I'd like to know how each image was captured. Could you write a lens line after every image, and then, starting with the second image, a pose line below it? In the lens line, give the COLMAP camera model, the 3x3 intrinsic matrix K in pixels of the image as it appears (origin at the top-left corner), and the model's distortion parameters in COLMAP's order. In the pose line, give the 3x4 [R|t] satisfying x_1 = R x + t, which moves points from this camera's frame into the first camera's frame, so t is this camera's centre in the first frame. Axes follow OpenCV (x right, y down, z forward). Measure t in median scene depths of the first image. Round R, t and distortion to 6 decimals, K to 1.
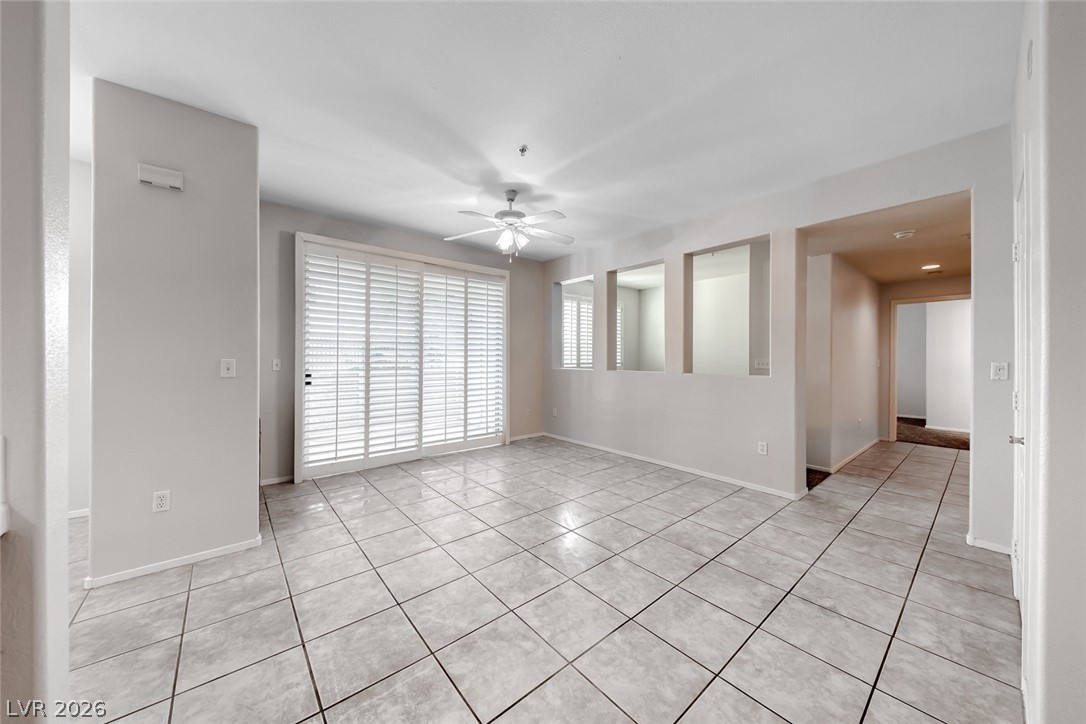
lens RADIAL K [[372.2, 0, 541.5], [0, 372.2, 357.3], [0, 0, 1]] dist [0.010659, -0.003953]
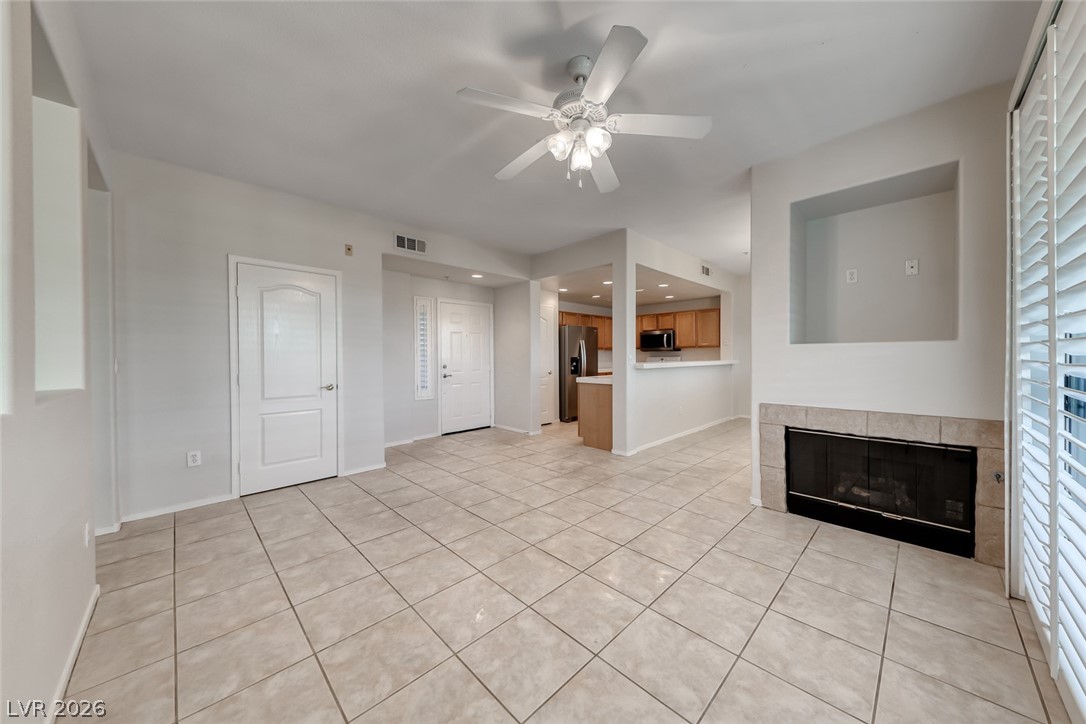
lens RADIAL K [[372.2, 0, 542.3], [0, 372.2, 361.4], [0, 0, 1]] dist [0.010659, -0.003953]
pose [[-0.996882, 0.003087, -0.078848, 0.023567], [0.001829, 0.999870, 0.016028, 0.007153], [0.078887, 0.015833, -0.996758, 1.626735]]
